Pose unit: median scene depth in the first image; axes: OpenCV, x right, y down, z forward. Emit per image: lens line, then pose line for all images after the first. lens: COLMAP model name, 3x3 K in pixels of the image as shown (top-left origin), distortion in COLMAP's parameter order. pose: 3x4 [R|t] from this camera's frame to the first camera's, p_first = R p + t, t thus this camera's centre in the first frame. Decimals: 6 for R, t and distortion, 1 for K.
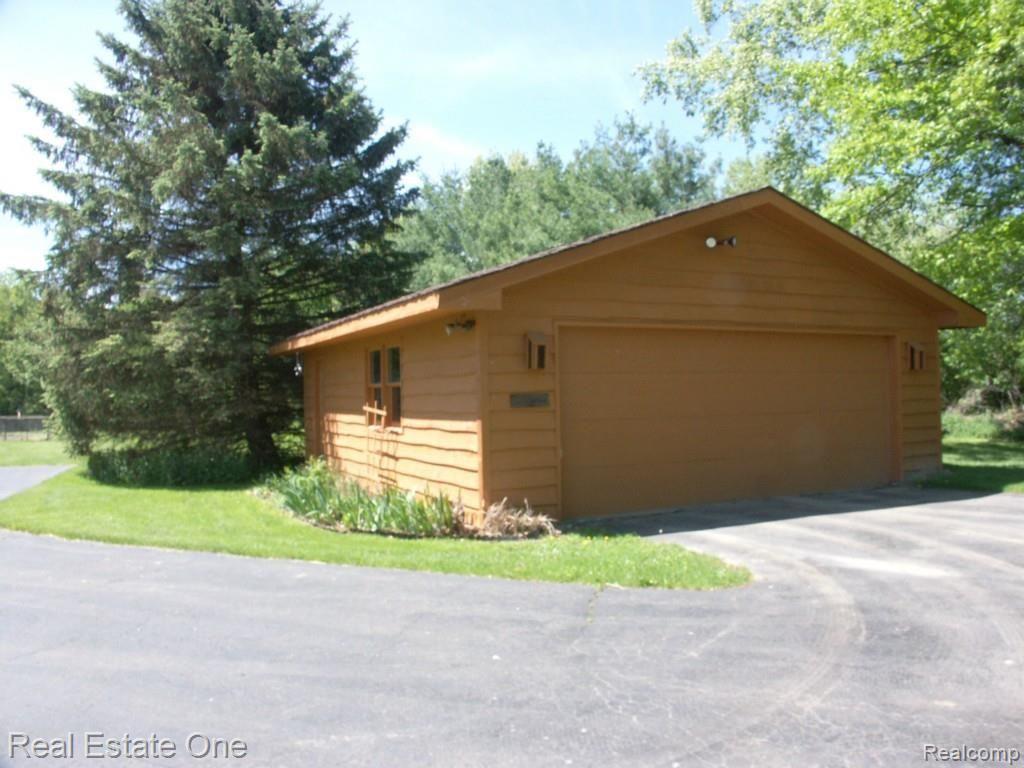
lens RADIAL K [[845.3, 0, 512.0], [0, 845.3, 384.0], [0, 0, 1]] dist [-0.172788, 0.172044]
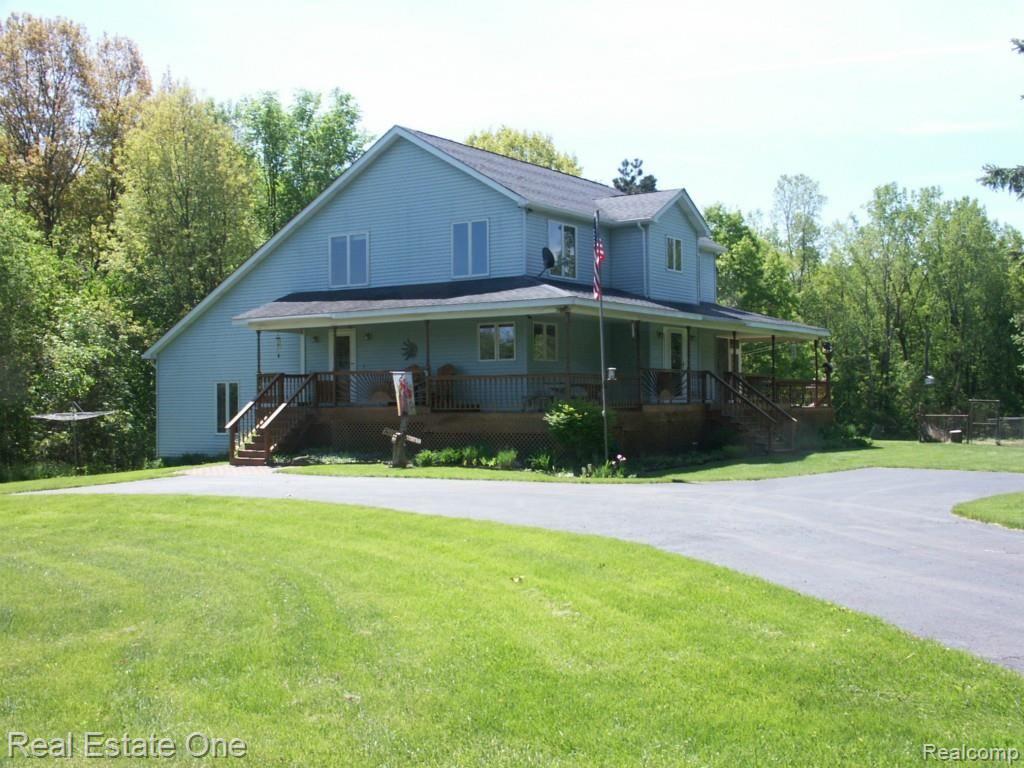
lens RADIAL K [[1232.9, 0, 512.0], [0, 1232.9, 384.0], [0, 0, 1]] dist [-0.014657, 0.029099]
pose [[0.545625, -0.002502, -0.838026, 0.226203], [0.008532, 0.999960, 0.002570, -0.001722], [0.837986, -0.008552, 0.545624, -0.207711]]
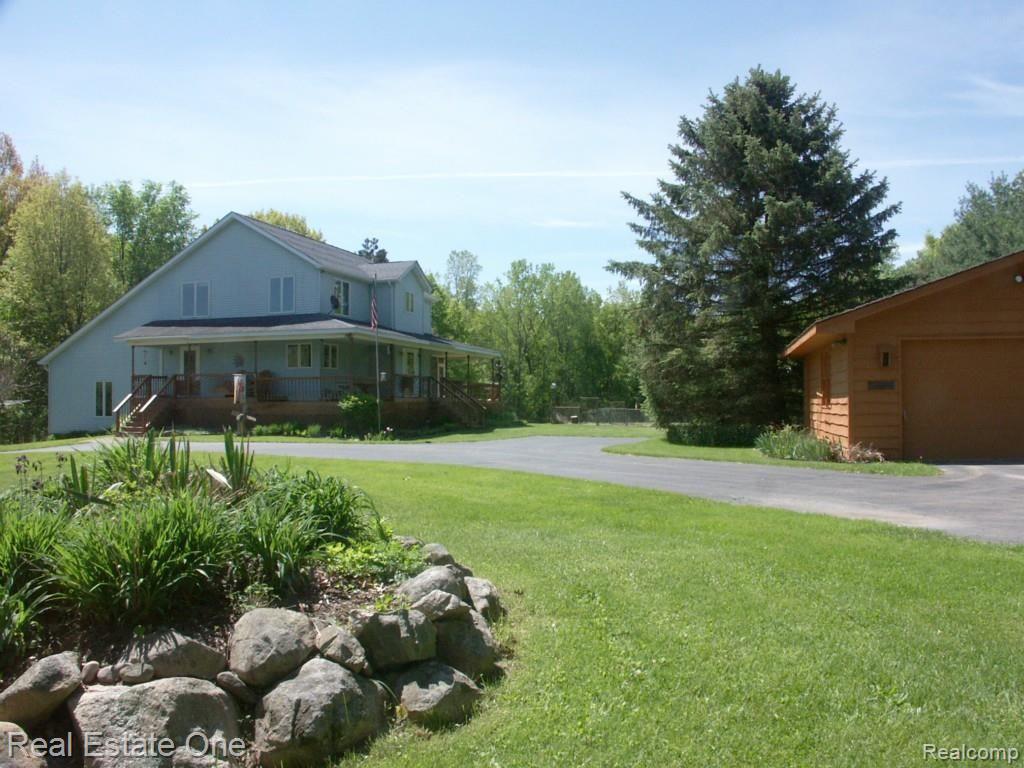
lens RADIAL K [[845.3, 0, 512.0], [0, 845.3, 384.0], [0, 0, 1]] dist [-0.172788, 0.172044]
pose [[0.762178, -0.001607, -0.647365, 0.295268], [-0.000028, 0.999997, -0.002514, 0.011901], [0.647367, 0.001934, 0.762176, -0.406944]]
